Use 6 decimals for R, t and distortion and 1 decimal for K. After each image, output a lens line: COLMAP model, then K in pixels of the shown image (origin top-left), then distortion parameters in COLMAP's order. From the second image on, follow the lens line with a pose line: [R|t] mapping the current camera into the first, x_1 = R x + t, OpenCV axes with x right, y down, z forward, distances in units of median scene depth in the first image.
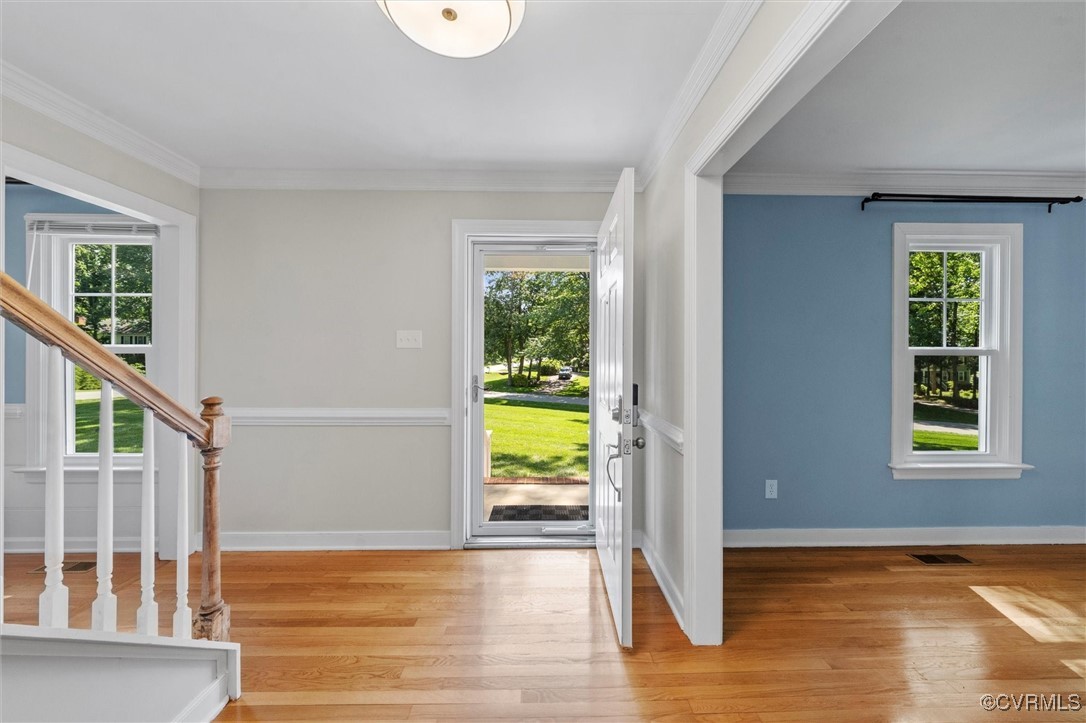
lens RADIAL K [[383.5, 0, 543.9], [0, 383.5, 358.9], [0, 0, 1]] dist [-0.006134, 0.000294]
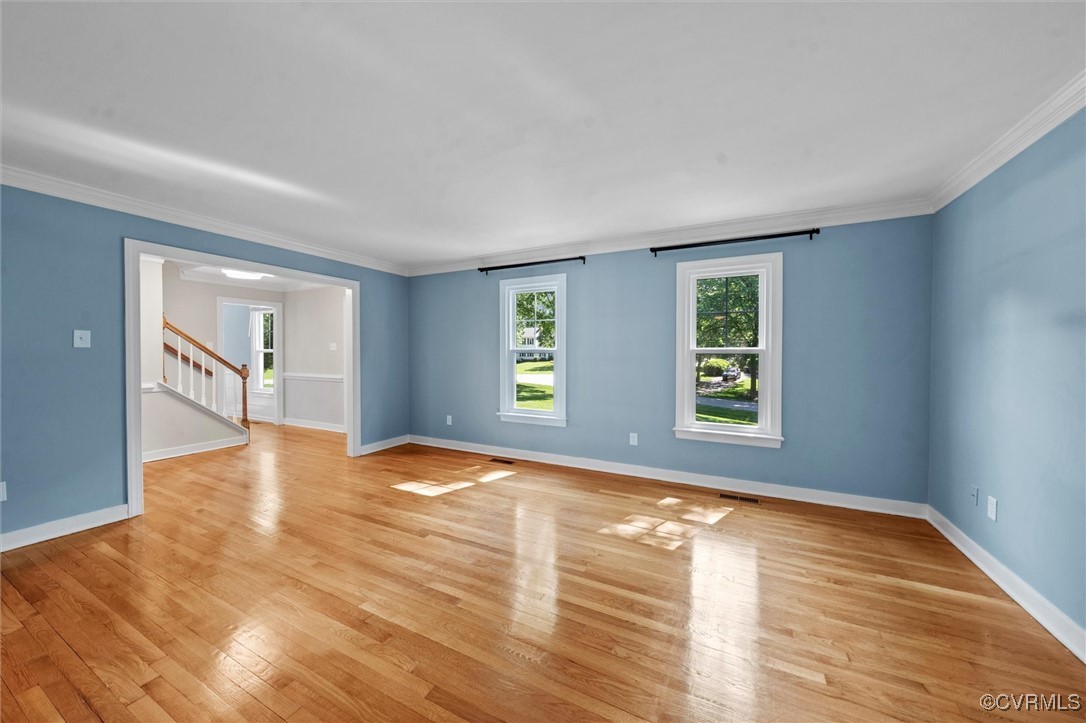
lens RADIAL K [[383.5, 0, 539.0], [0, 383.5, 356.5], [0, 0, 1]] dist [-0.006134, 0.000294]
pose [[0.882297, 0.003920, -0.470676, 1.403473], [-0.005893, 0.999979, -0.002717, 0.006041], [0.470656, 0.005171, 0.882302, -0.397625]]
